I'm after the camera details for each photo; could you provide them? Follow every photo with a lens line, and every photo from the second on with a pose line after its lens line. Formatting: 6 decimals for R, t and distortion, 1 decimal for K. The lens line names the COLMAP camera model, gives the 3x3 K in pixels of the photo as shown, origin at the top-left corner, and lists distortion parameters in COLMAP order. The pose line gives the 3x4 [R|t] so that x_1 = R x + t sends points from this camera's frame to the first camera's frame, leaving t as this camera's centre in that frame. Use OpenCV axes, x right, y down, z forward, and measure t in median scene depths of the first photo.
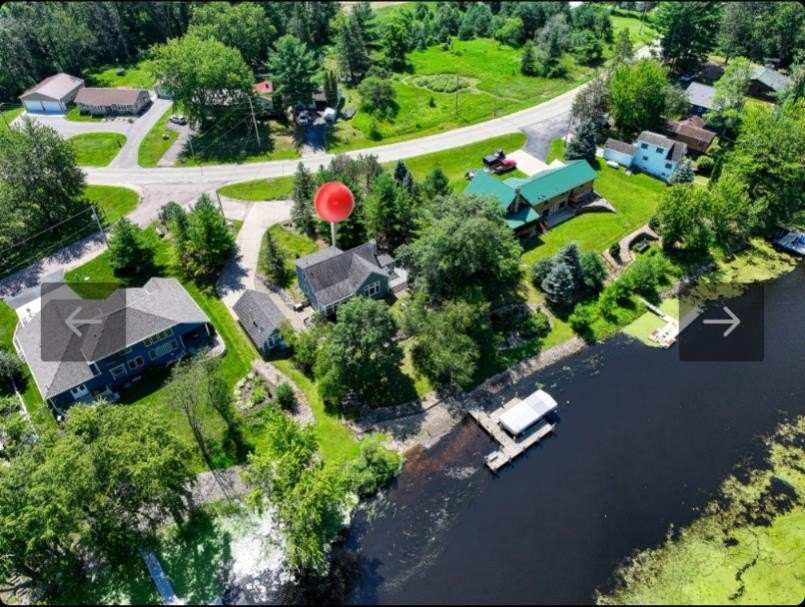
lens RADIAL K [[559.2, 0, 402.5], [0, 559.2, 303.5], [0, 0, 1]] dist [0.006132, 0.010266]
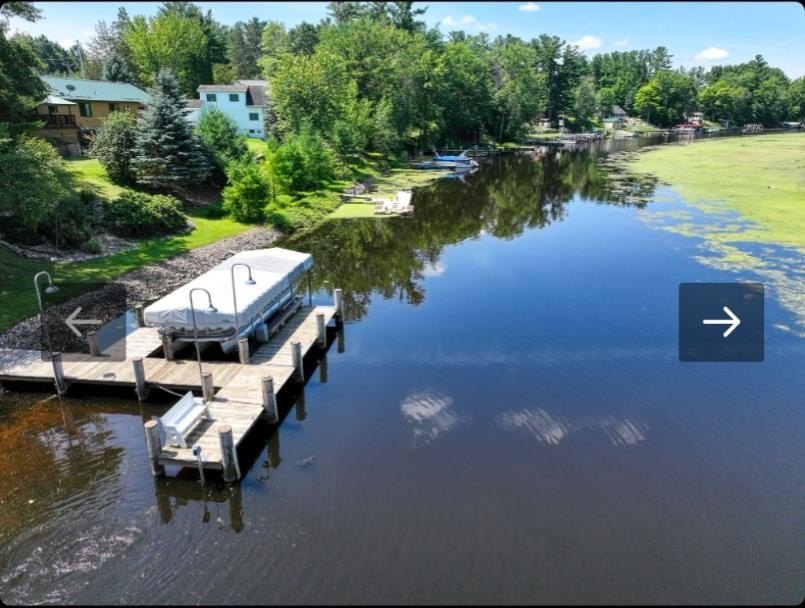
lens RADIAL K [[559.2, 0, 402.5], [0, 559.2, 304.0], [0, 0, 1]] dist [0.006132, 0.010266]
pose [[0.688731, -0.225409, 0.689087, 0.069824], [0.484751, 0.849931, -0.206478, 0.241442], [-0.539134, 0.476244, 0.694641, 0.622952]]
